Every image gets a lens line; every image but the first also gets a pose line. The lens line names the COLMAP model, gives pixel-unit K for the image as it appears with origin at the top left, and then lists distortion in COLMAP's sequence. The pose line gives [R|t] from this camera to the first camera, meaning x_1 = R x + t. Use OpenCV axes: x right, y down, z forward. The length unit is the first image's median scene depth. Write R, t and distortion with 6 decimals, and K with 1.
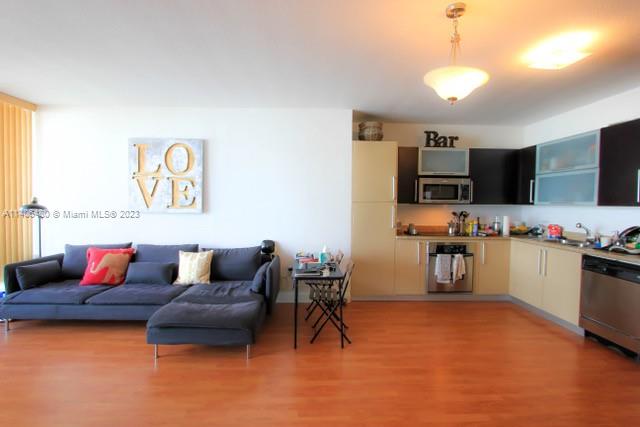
lens RADIAL K [[299.9, 0, 319.5], [0, 299.9, 209.8], [0, 0, 1]] dist [-0.000750, -0.000071]
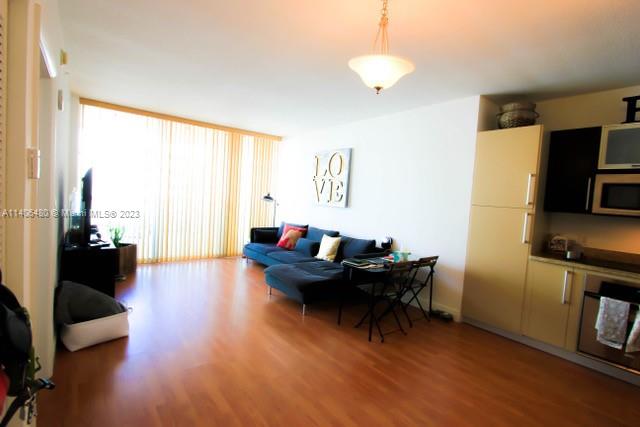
lens RADIAL K [[301.1, 0, 320.0], [0, 301.1, 213.5], [0, 0, 1]] dist [-0.000157, 0.000037]
pose [[0.608541, 0.072626, -0.790192, 0.533191], [-0.082450, 0.996200, 0.028064, 0.008676], [0.789228, 0.048074, 0.612216, 0.154995]]
